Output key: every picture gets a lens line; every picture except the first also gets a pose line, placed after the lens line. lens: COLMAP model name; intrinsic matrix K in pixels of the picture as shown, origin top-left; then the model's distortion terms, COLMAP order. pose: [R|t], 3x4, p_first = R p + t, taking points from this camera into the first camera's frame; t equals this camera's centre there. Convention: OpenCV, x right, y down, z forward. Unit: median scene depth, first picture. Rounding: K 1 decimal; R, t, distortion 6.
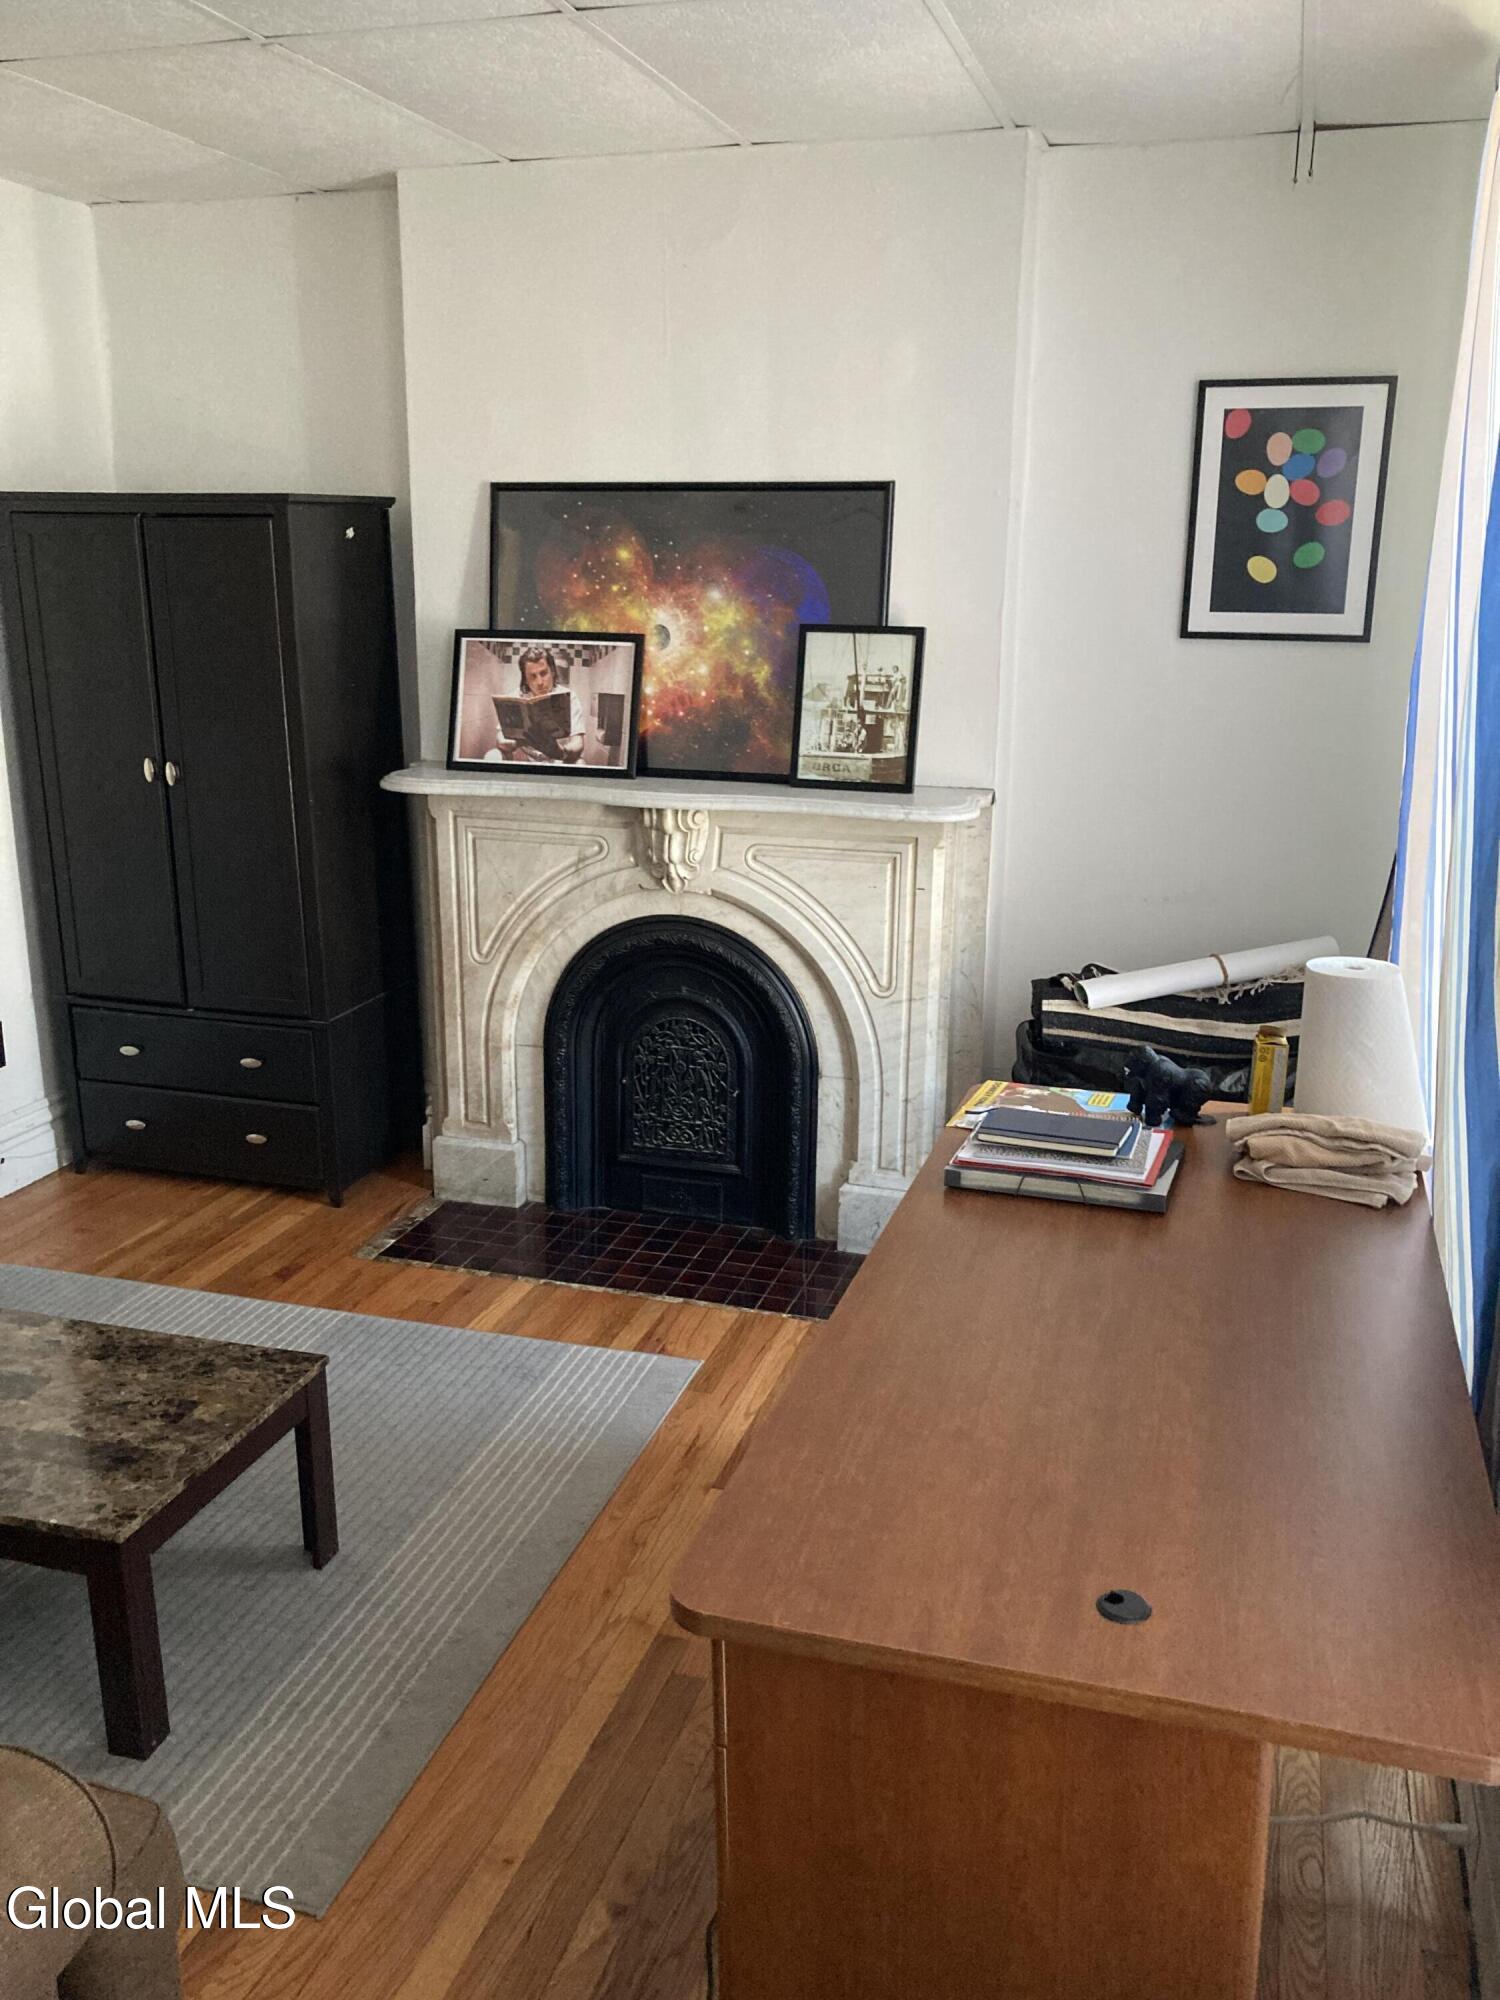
lens RADIAL K [[1652.8, 0, 759.5], [0, 1652.8, 996.7], [0, 0, 1]] dist [0.023419, -0.034406]
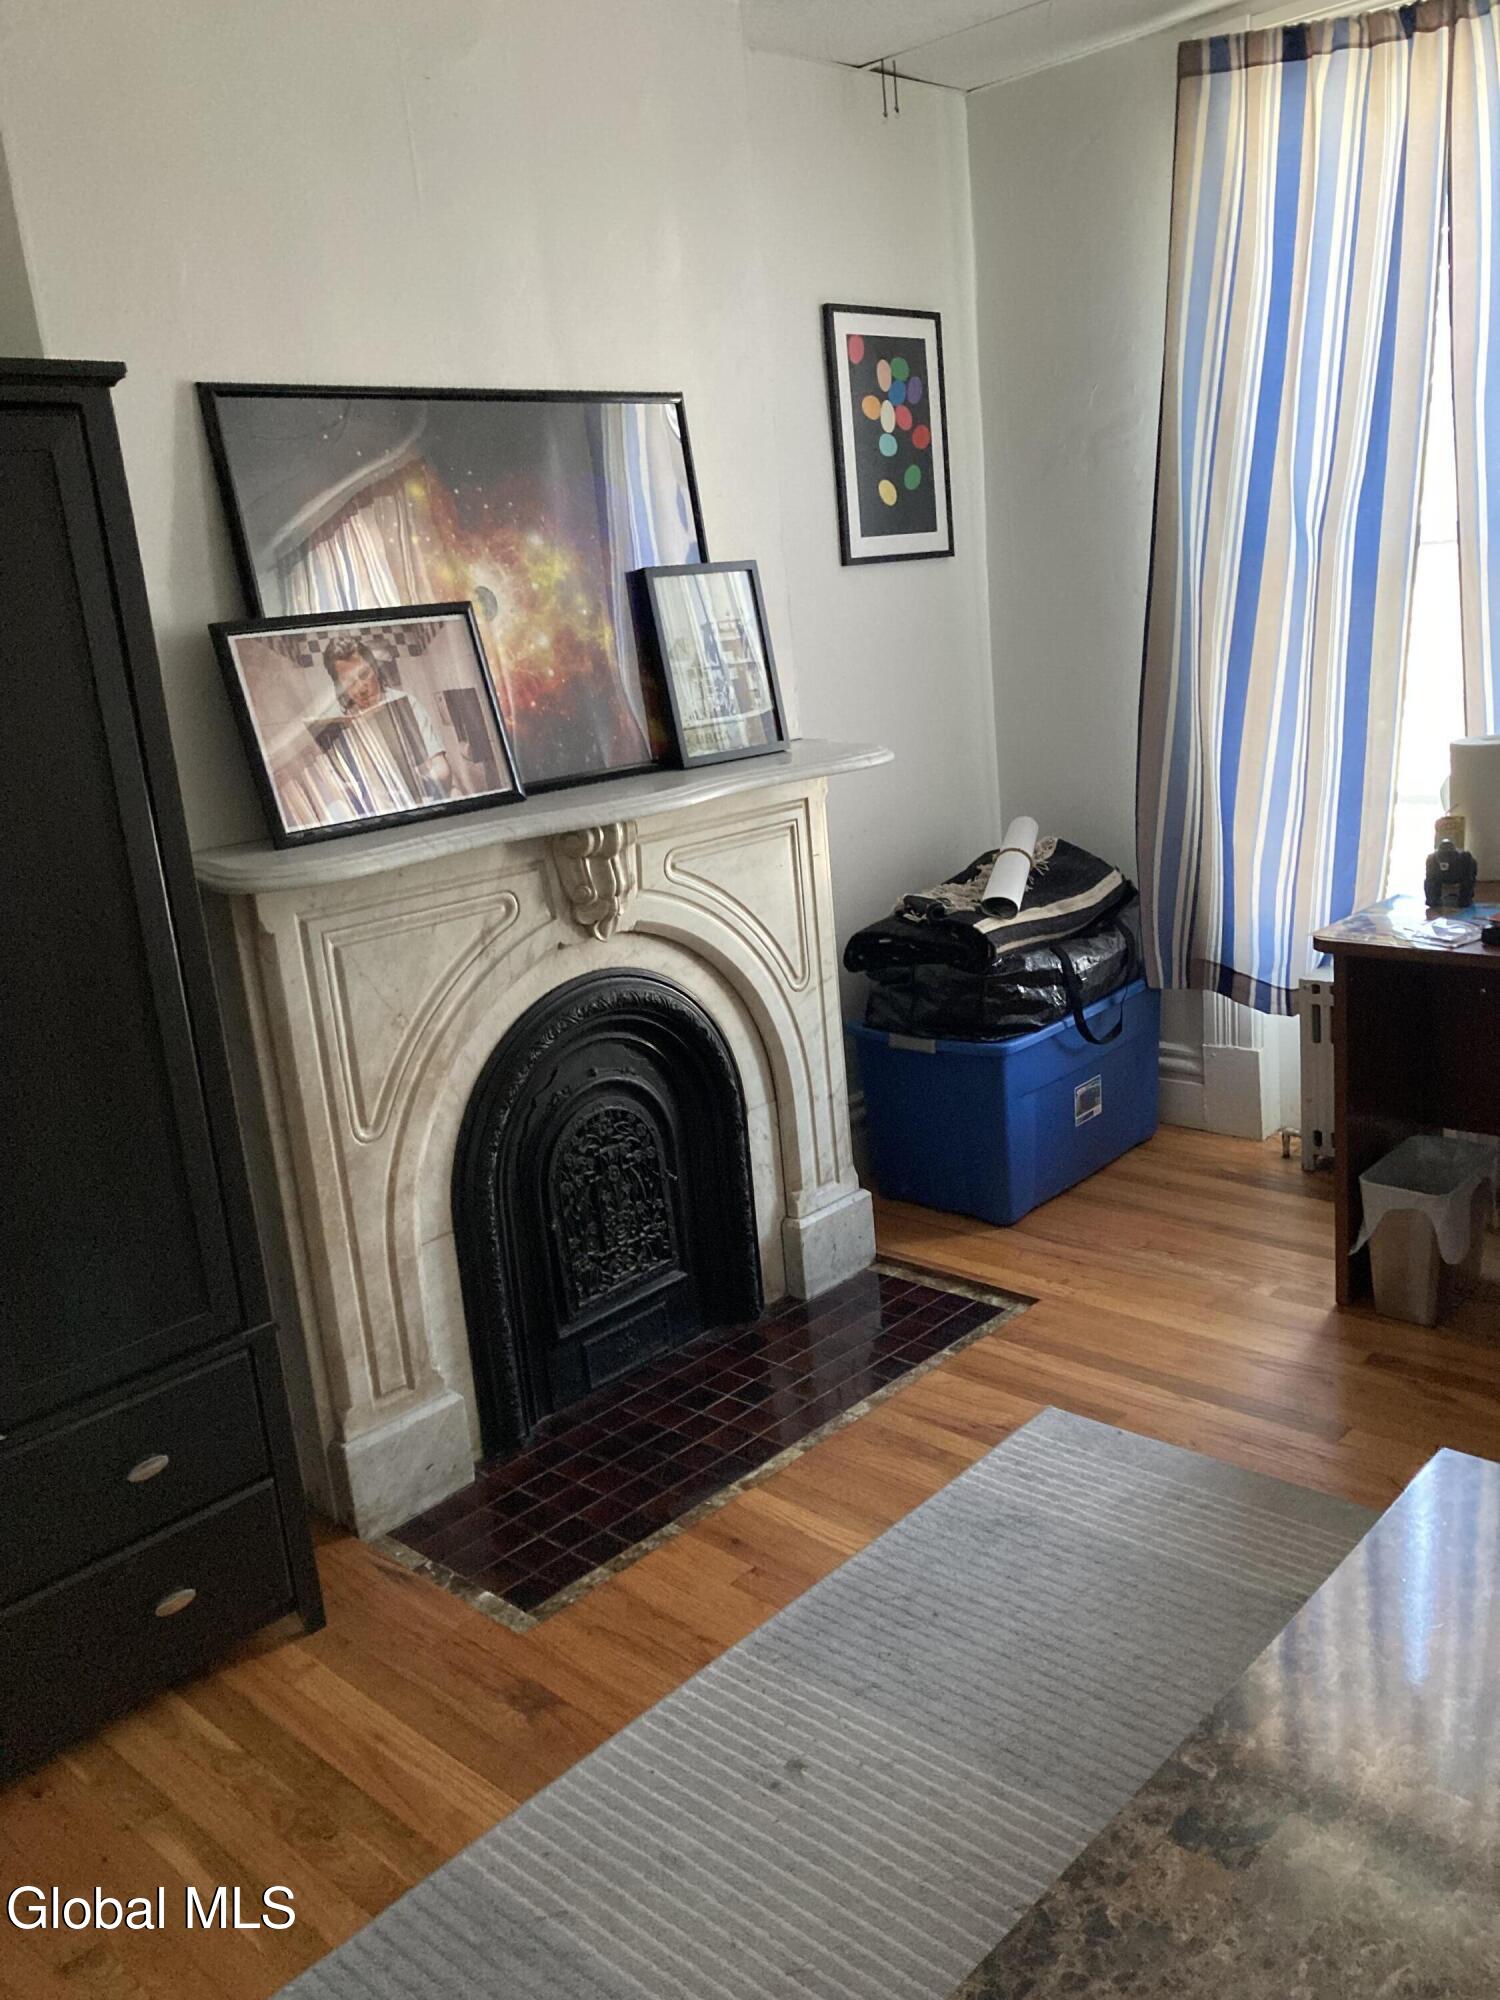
lens RADIAL K [[1652.8, 0, 751.9], [0, 1652.8, 1009.6], [0, 0, 1]] dist [0.023419, -0.034406]
pose [[0.446816, -0.270265, 0.852826, -0.666203], [0.318222, 0.938945, 0.130832, -0.109541], [-0.836116, 0.212930, 0.505540, 0.578802]]
